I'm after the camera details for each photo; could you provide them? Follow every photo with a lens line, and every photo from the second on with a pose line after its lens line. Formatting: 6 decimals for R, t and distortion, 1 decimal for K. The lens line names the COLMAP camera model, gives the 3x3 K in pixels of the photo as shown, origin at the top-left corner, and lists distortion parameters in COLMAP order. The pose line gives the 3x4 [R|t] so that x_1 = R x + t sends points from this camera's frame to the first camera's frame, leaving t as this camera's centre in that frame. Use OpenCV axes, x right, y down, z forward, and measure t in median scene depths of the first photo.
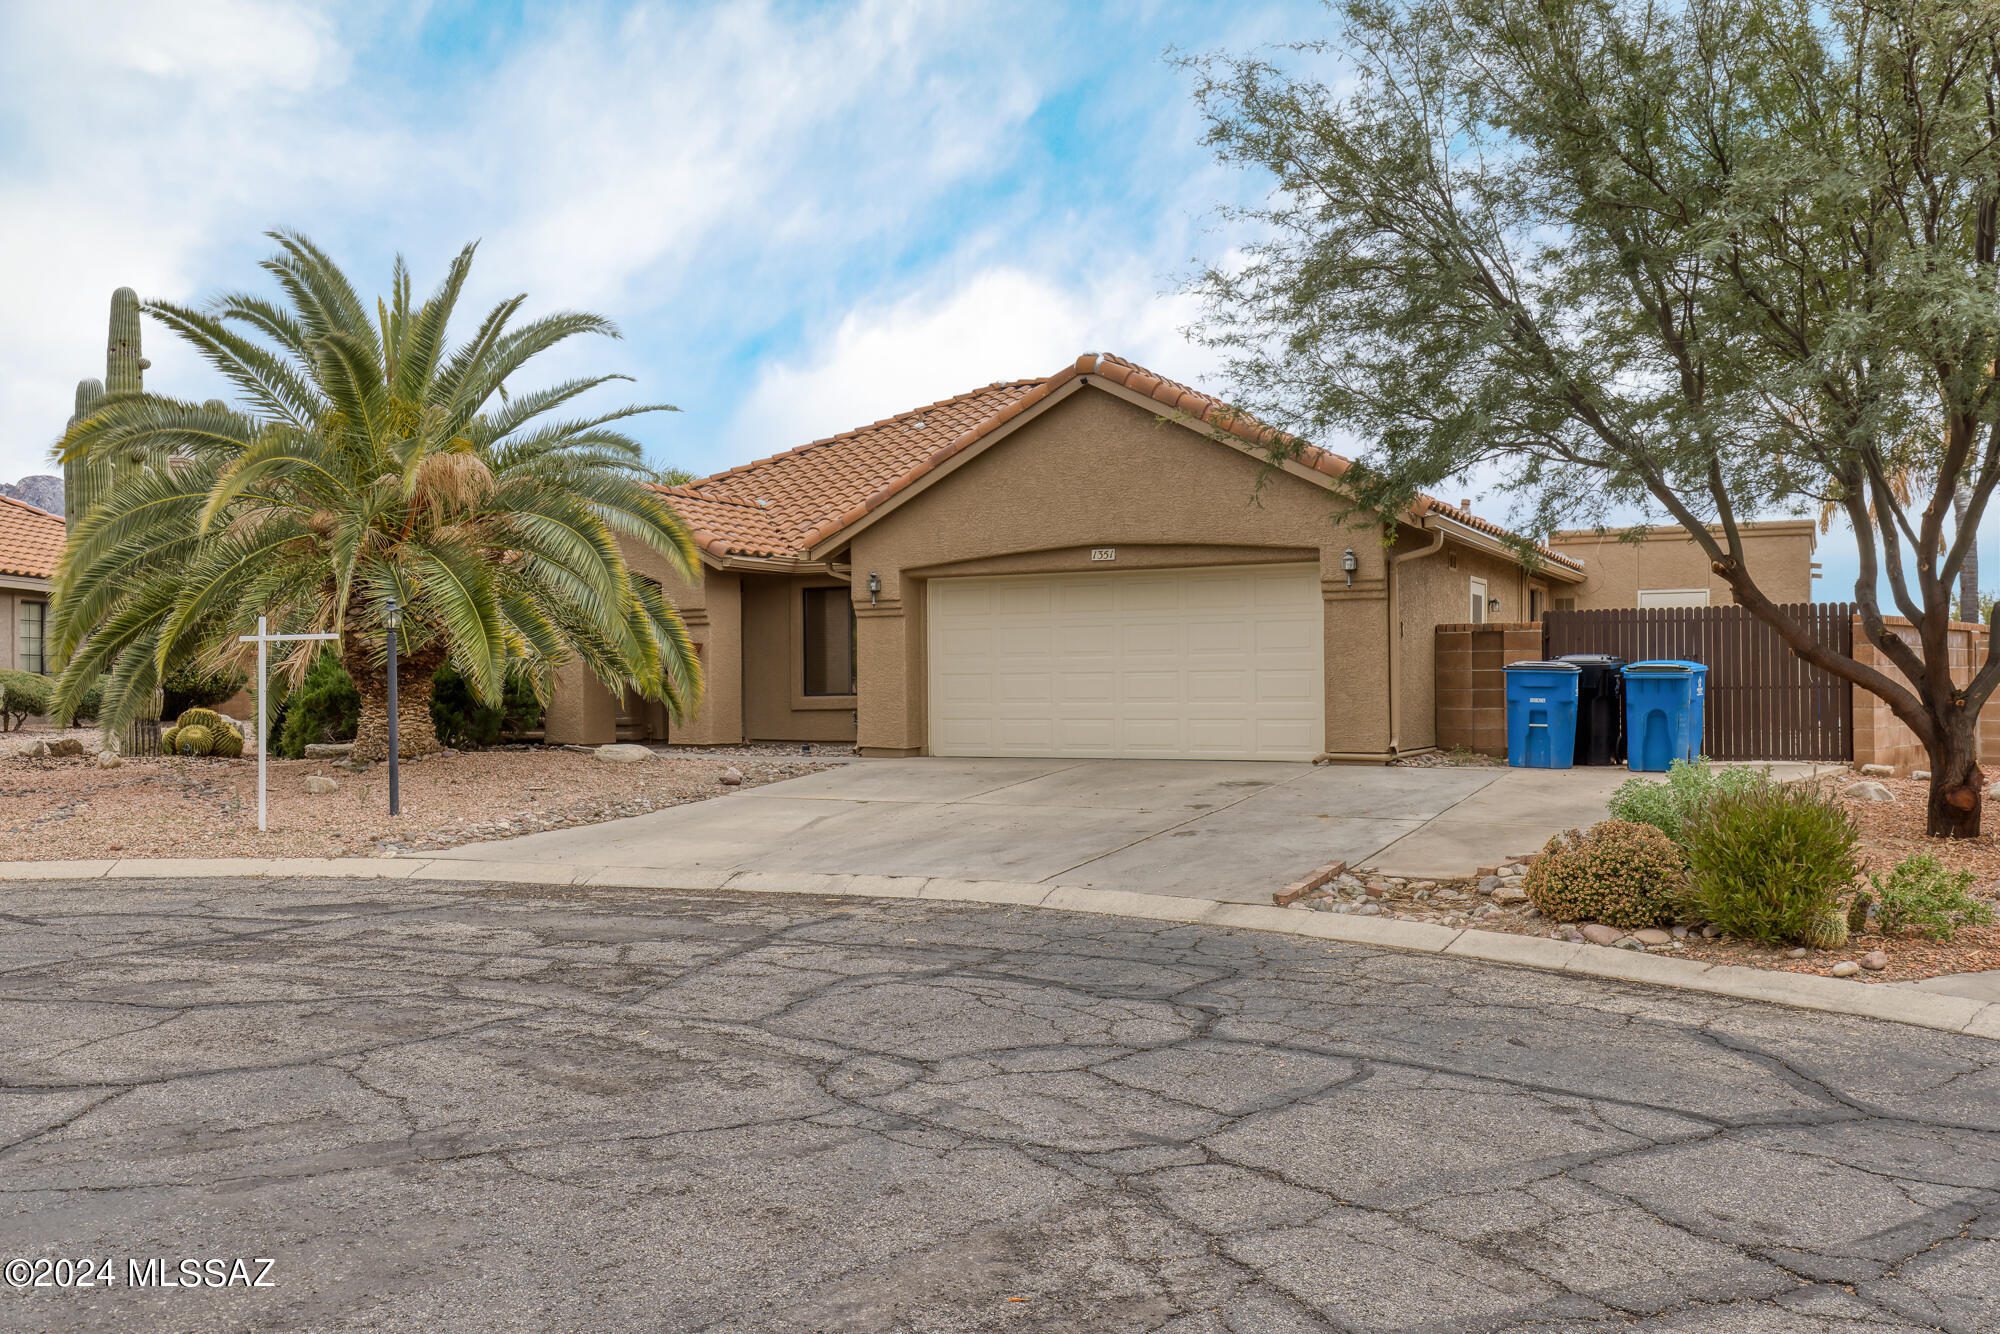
lens RADIAL K [[1648.8, 0, 999.3], [0, 1648.8, 674.0], [0, 0, 1]] dist [0.009730, -0.010714]
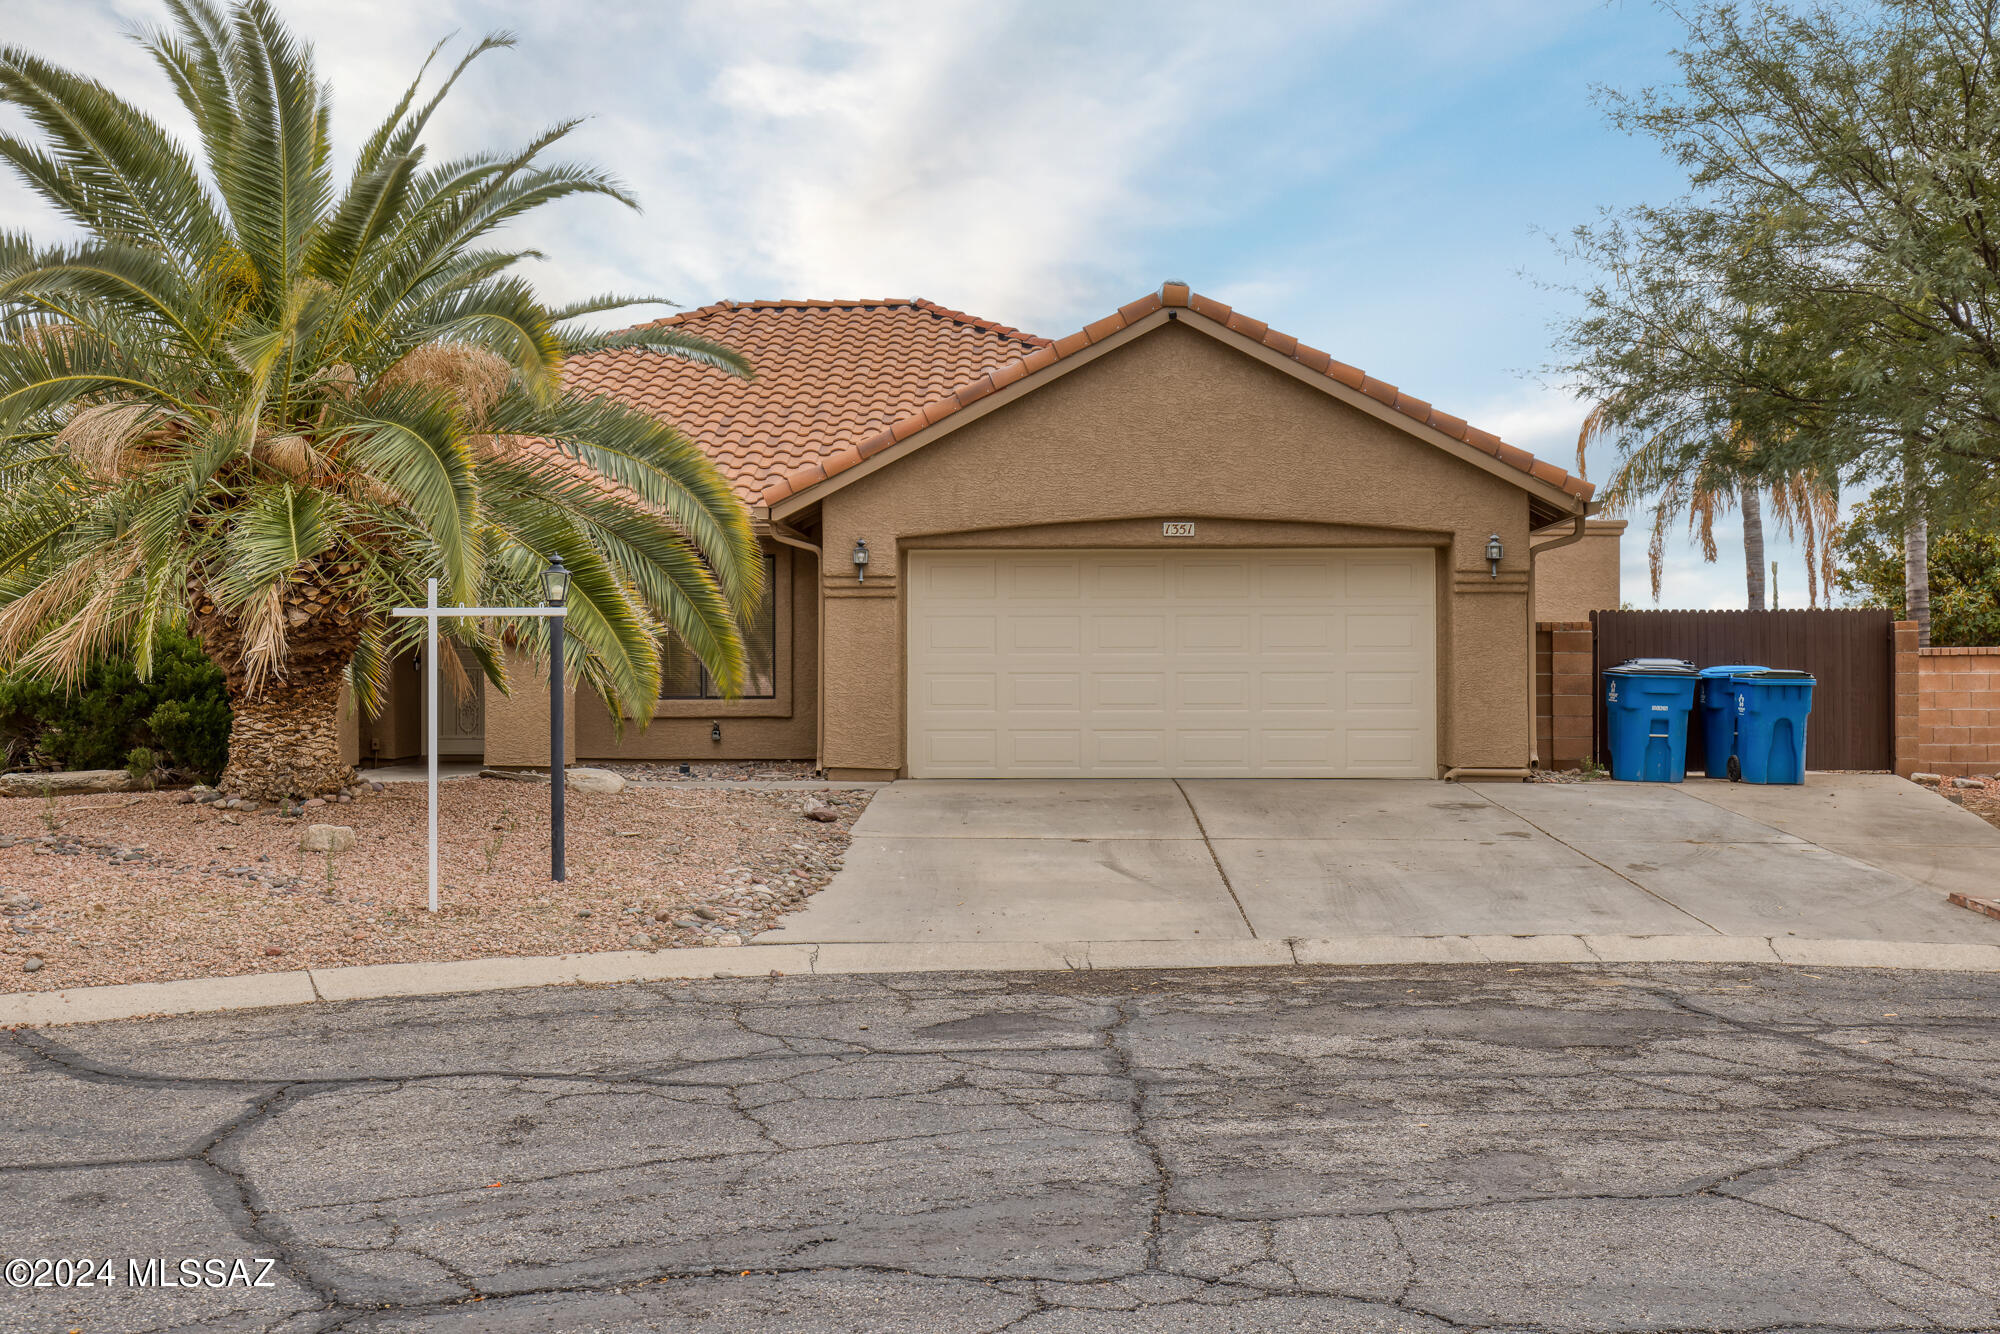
lens RADIAL K [[1945.0, 0, 999.9], [0, 1945.0, 664.8], [0, 0, 1]] dist [-0.002615, 0.000000]
pose [[0.903454, 0.009896, 0.428570, -0.438585], [-0.008512, 0.999951, -0.005145, 0.000631], [-0.428600, 0.001001, 0.903494, 0.169829]]
